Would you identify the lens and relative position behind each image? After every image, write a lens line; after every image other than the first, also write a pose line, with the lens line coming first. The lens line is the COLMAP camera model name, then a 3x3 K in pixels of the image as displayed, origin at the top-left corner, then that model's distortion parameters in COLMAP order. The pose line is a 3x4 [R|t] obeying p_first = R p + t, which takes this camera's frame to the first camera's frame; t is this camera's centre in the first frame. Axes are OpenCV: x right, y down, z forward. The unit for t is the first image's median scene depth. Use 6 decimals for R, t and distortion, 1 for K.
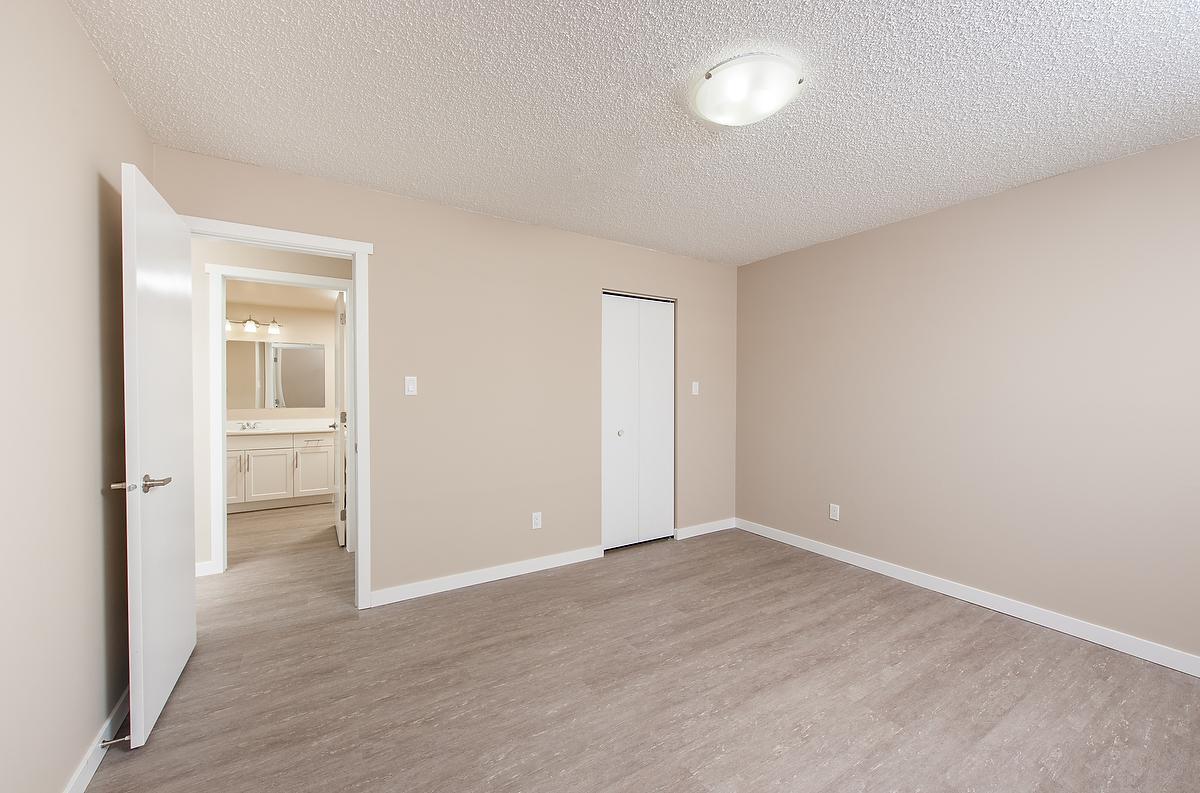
lens RADIAL K [[468.0, 0, 591.7], [0, 468.0, 393.0], [0, 0, 1]] dist [0.000224, -0.000070]
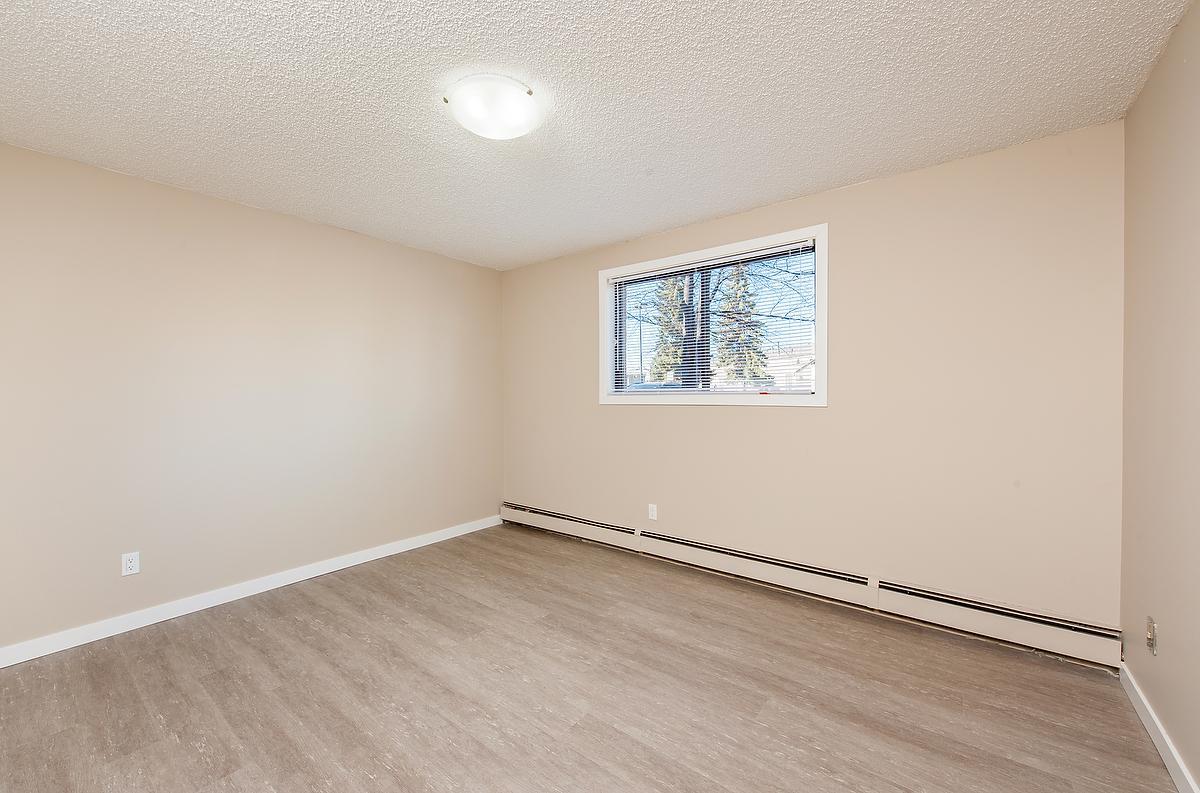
lens RADIAL K [[468.0, 0, 591.7], [0, 468.0, 393.0], [0, 0, 1]] dist [0.000224, -0.000070]
pose [[-0.345364, -0.005677, 0.938452, -0.527755], [0.009713, 0.999907, 0.009624, -0.003661], [-0.938419, 0.012439, -0.345276, 0.817466]]
